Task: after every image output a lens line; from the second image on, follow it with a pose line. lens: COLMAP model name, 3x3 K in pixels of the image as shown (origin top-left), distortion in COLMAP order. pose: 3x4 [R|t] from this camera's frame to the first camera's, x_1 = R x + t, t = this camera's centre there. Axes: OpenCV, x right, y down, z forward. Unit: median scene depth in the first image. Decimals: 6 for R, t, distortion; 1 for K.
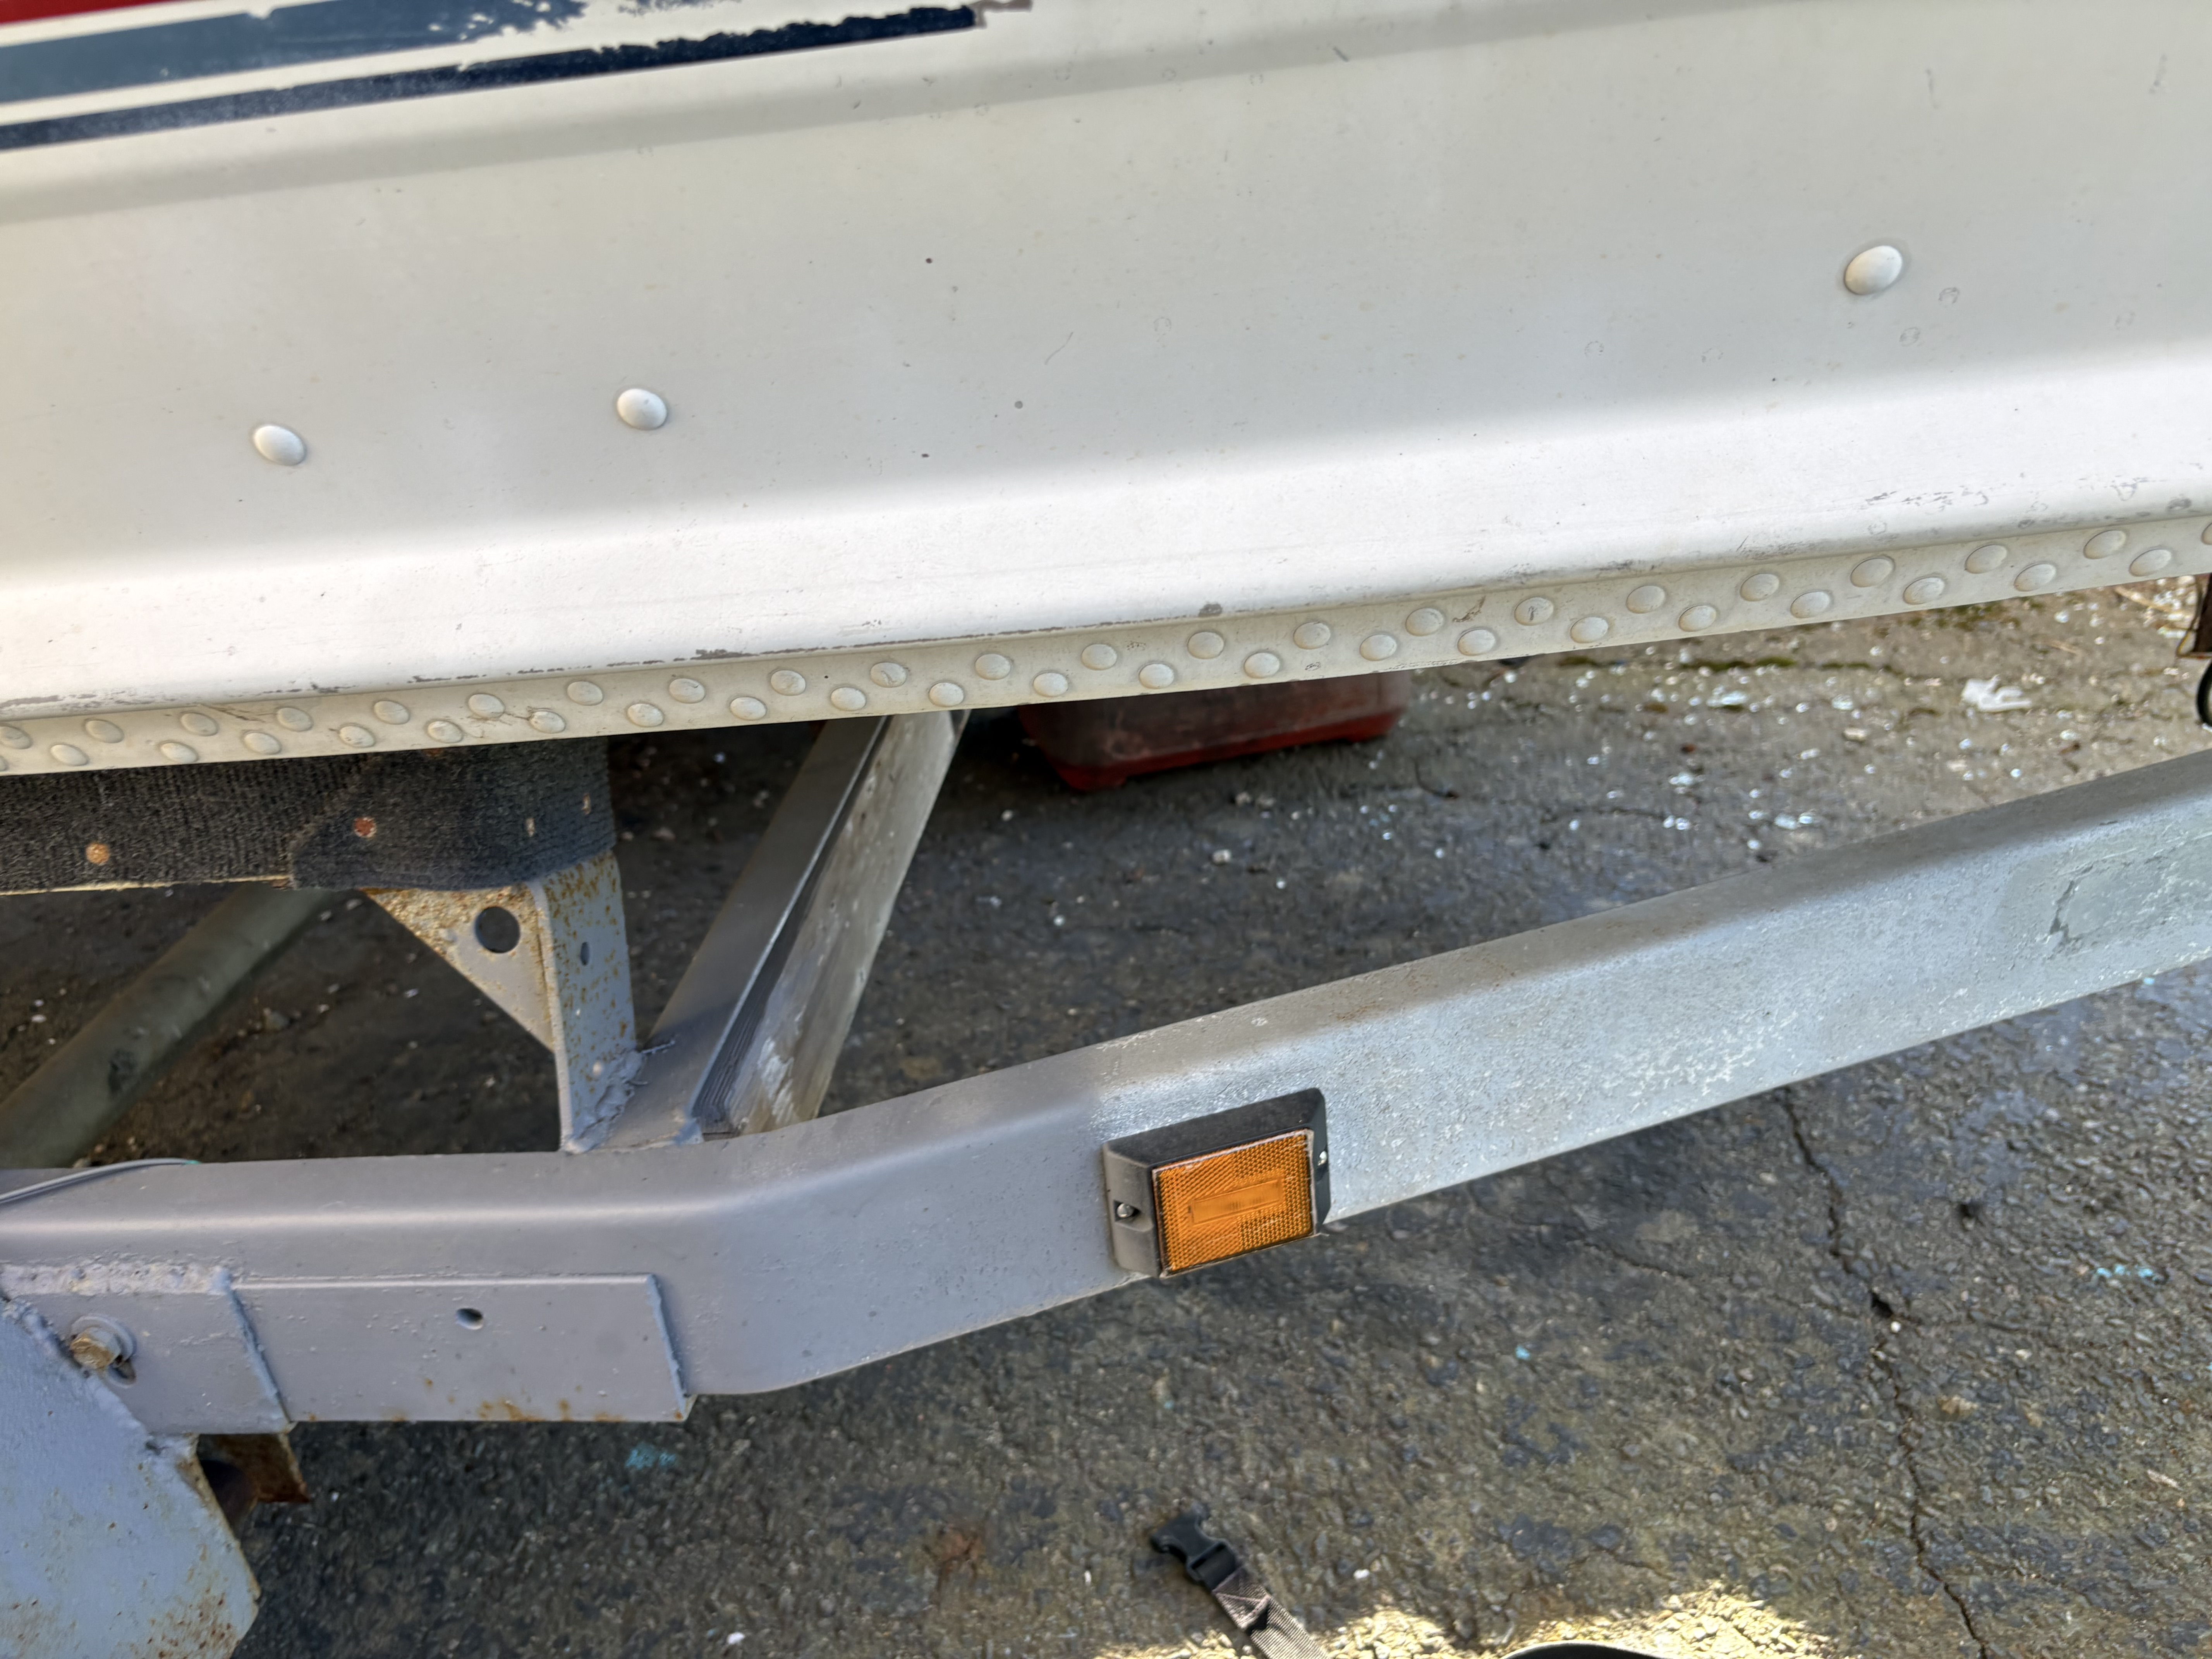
lens RADIAL K [[1720.8, 0, 1229.4], [0, 1720.8, 855.8], [0, 0, 1]] dist [0.008244, -0.004591]
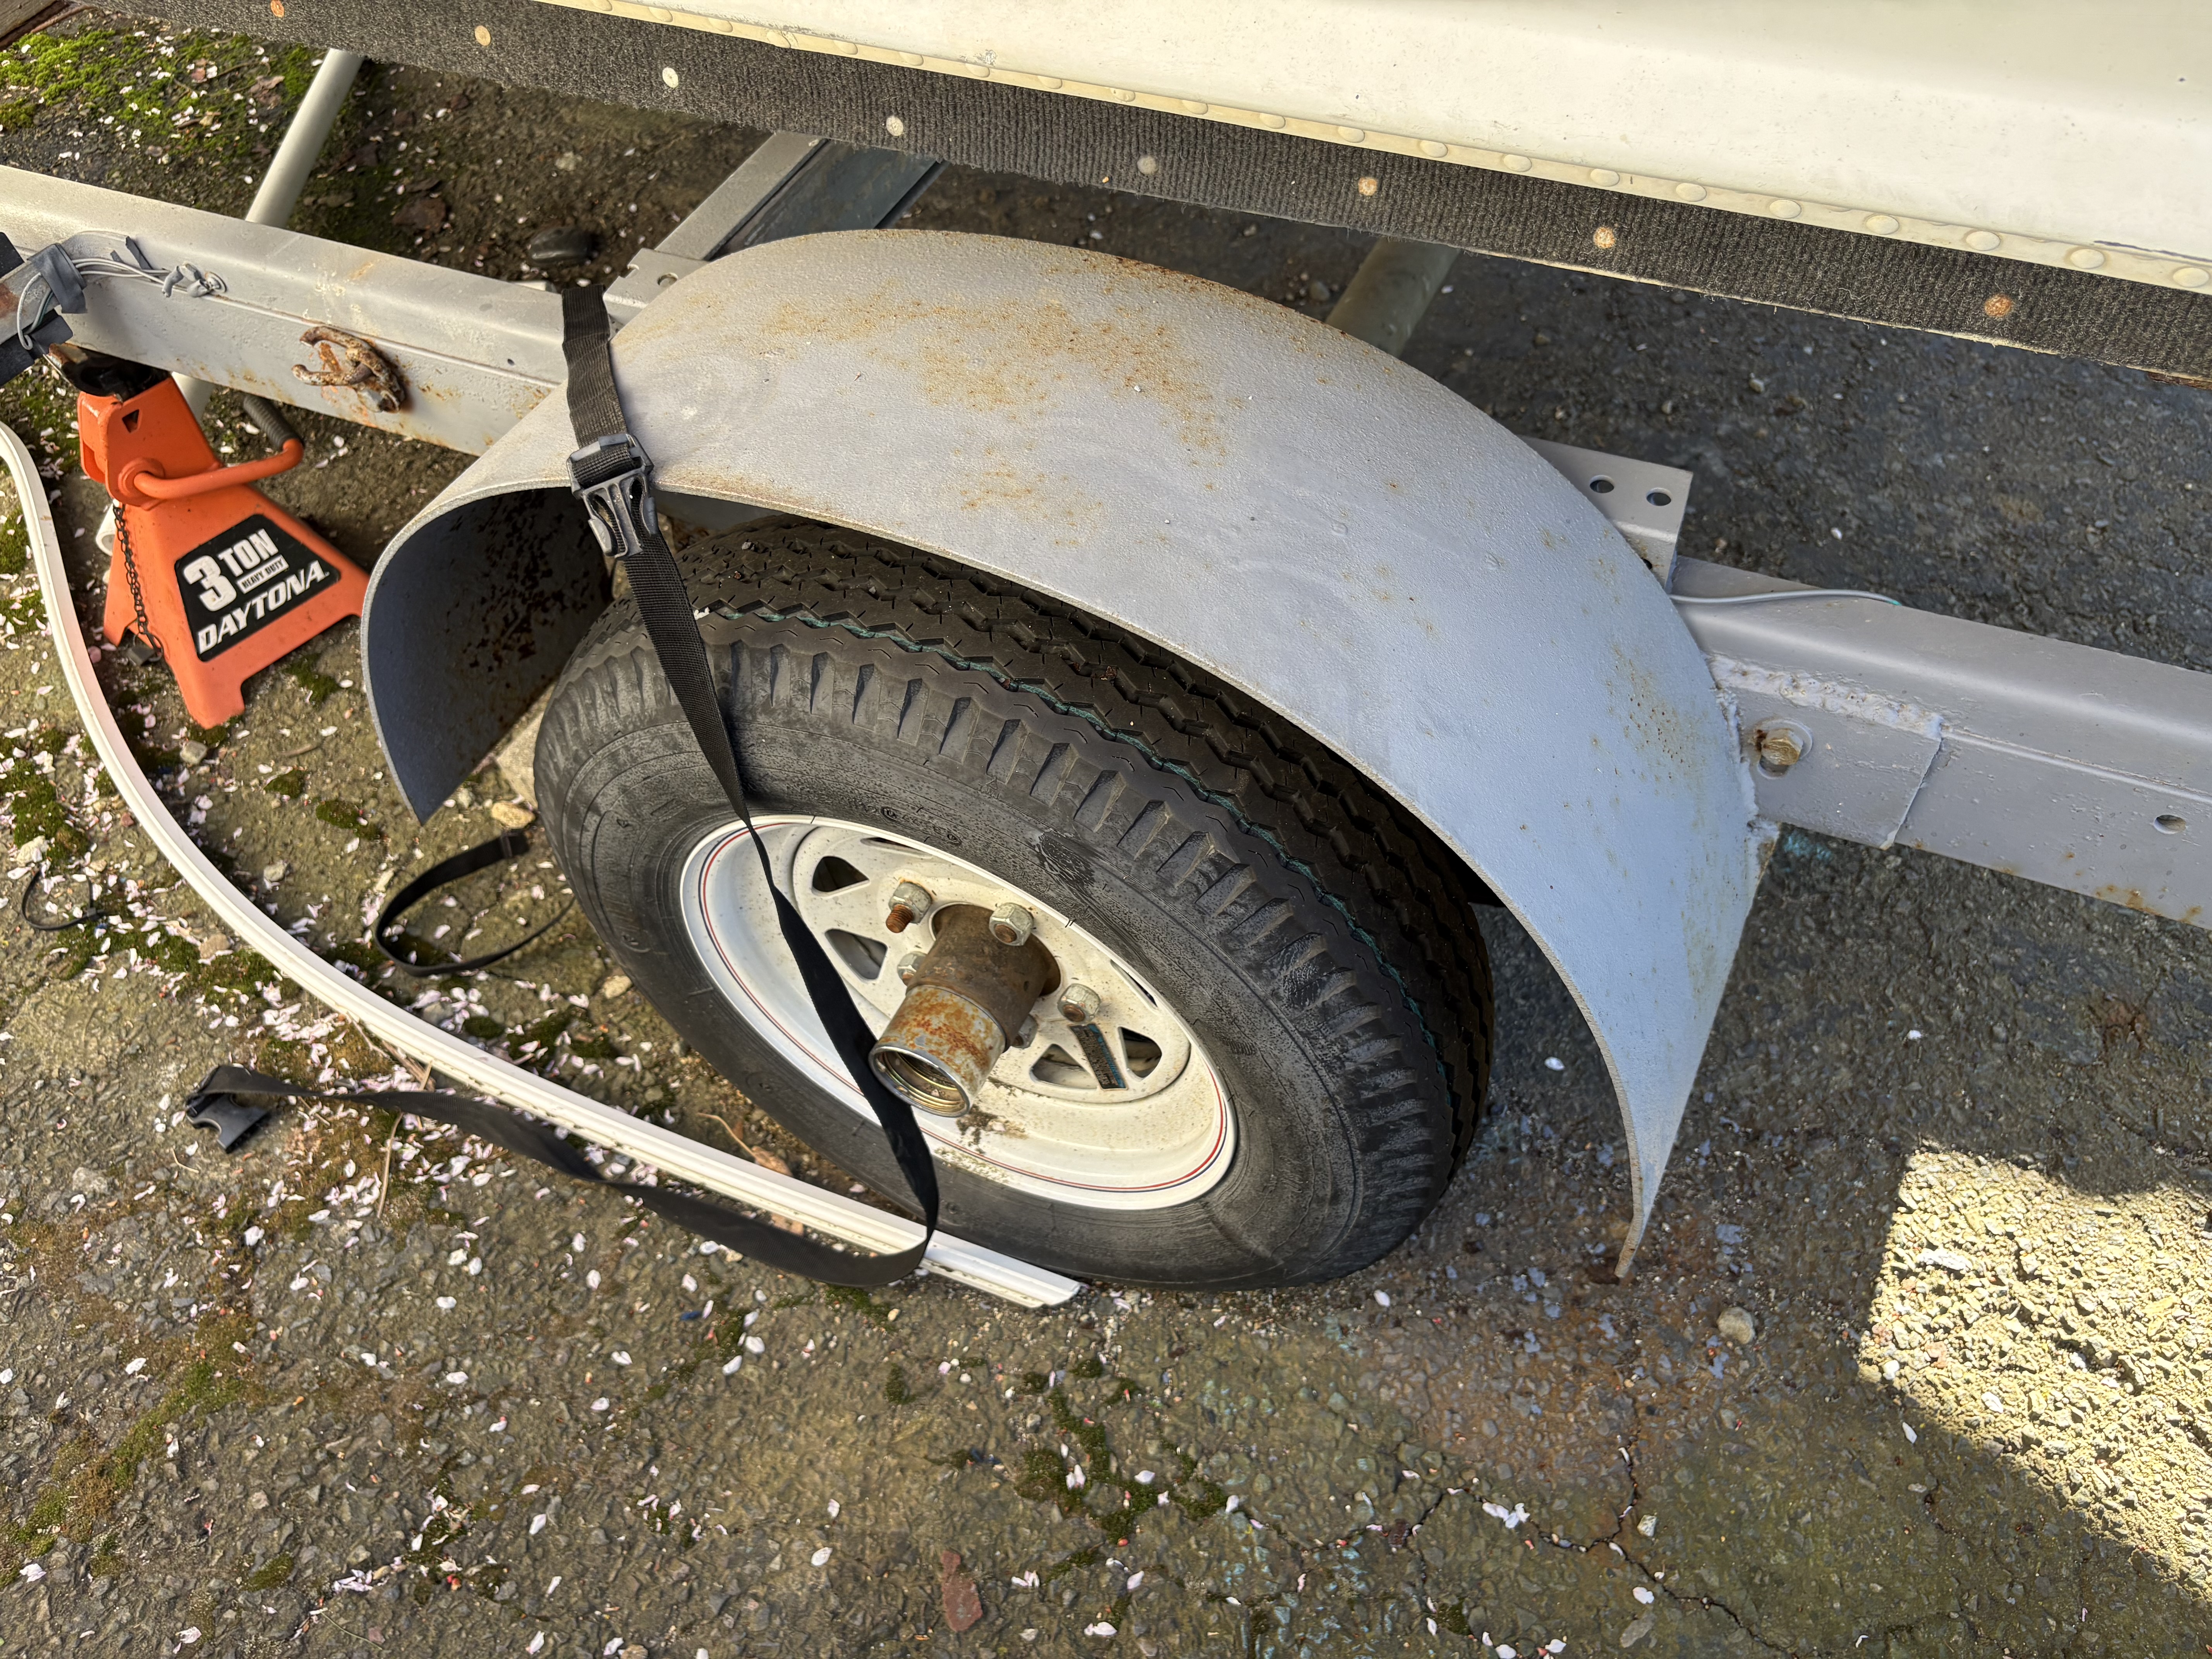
lens RADIAL K [[1720.8, 0, 1229.4], [0, 1720.8, 855.8], [0, 0, 1]] dist [0.008244, -0.004591]
pose [[0.946893, 0.277039, -0.163226, -0.539152], [-0.188580, 0.889619, 0.415952, -0.032210], [0.260444, -0.363081, 0.894618, -0.075572]]
